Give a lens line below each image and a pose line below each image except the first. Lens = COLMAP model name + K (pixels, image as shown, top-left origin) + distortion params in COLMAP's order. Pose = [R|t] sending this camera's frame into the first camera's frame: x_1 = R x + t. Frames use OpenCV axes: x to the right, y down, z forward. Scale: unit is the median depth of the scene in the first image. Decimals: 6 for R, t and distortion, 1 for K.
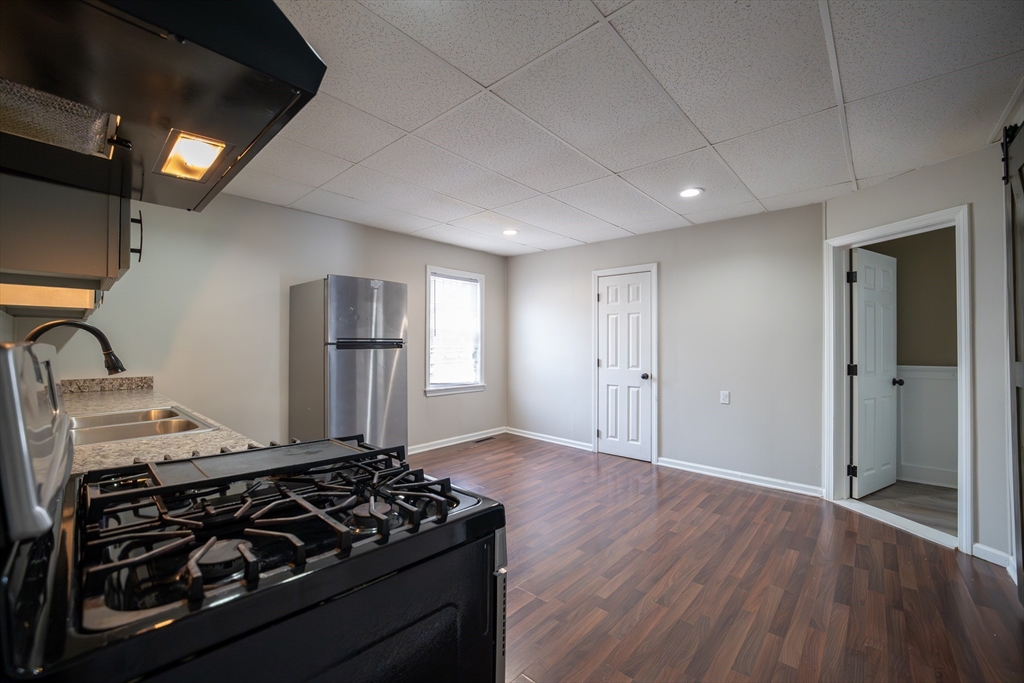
lens RADIAL K [[408.4, 0, 512.0], [0, 408.4, 341.5], [0, 0, 1]] dist [-0.011654, 0.001093]
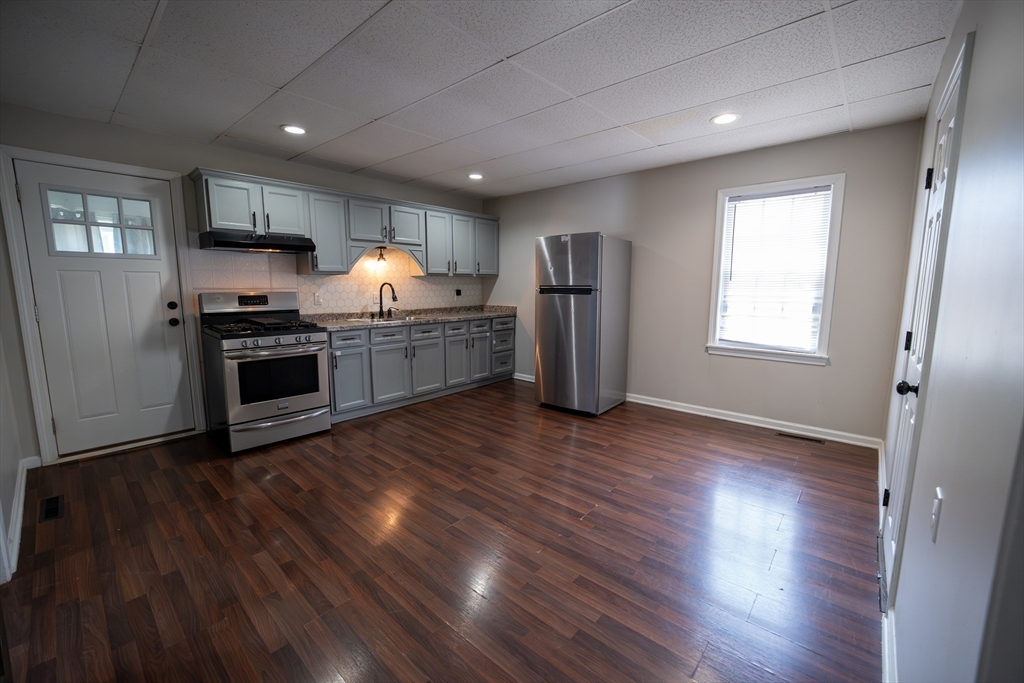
lens RADIAL K [[408.4, 0, 512.0], [0, 408.4, 341.5], [0, 0, 1]] dist [-0.011654, 0.001093]
pose [[0.016127, 0.138334, -0.990254, 0.675724], [0.010872, 0.990300, 0.138517, -0.010576], [0.999811, -0.013000, 0.014467, 0.646331]]
